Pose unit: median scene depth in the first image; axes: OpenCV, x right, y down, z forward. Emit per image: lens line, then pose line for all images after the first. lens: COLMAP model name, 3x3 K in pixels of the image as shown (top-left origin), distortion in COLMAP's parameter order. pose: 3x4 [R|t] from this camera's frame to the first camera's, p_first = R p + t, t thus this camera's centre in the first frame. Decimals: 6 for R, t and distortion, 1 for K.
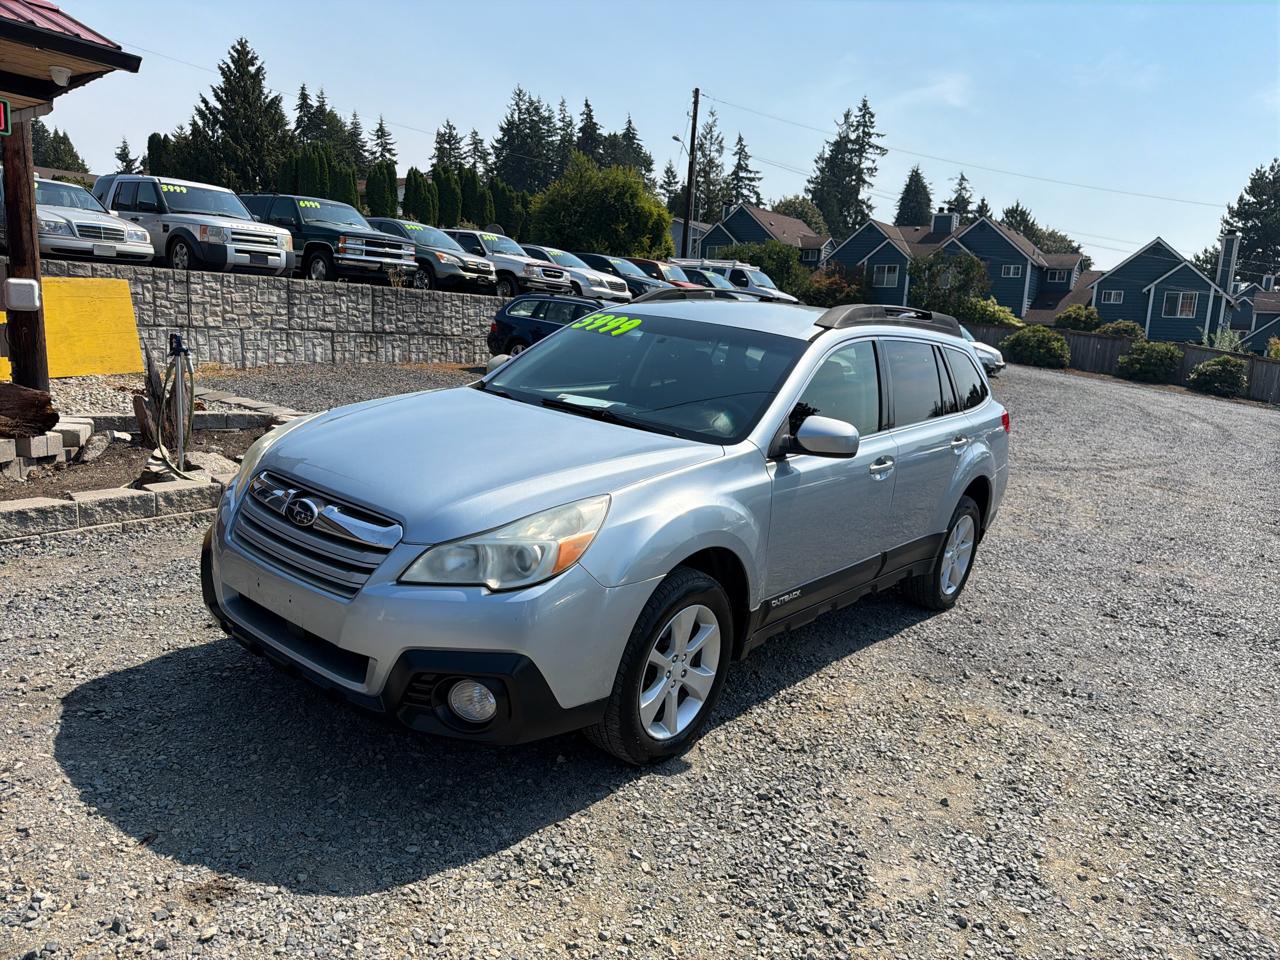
lens RADIAL K [[939.7, 0, 640.0], [0, 939.7, 480.0], [0, 0, 1]] dist [-0.062459, 0.028531]
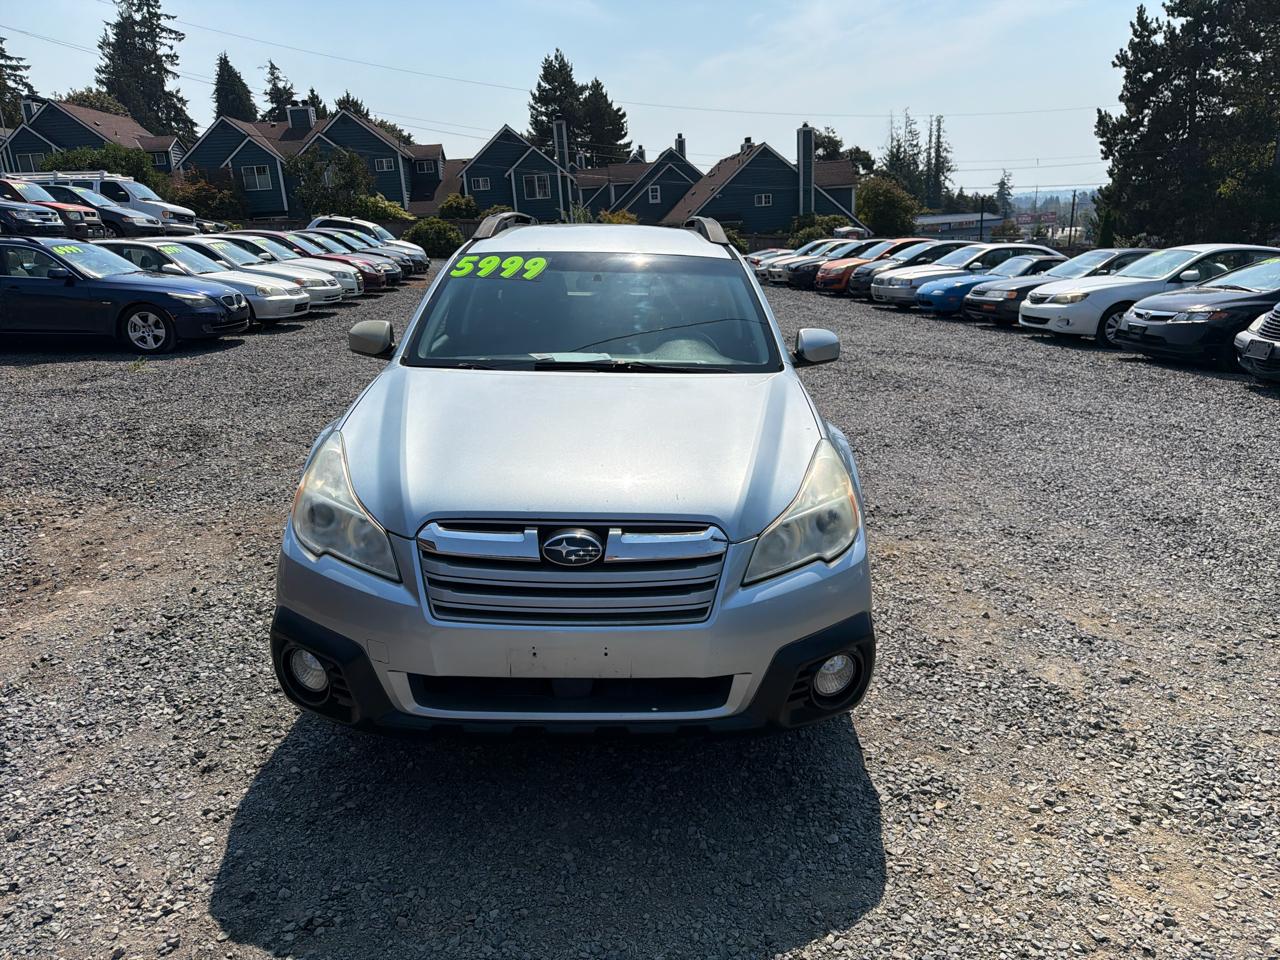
lens RADIAL K [[900.1, 0, 640.1], [0, 900.1, 499.2], [0, 0, 1]] dist [-0.004341, -0.006190]
pose [[0.785443, -0.257285, 0.562924, -0.384246], [0.179685, 0.965123, 0.190397, -0.074891], [-0.592277, -0.048397, 0.804279, 0.169311]]
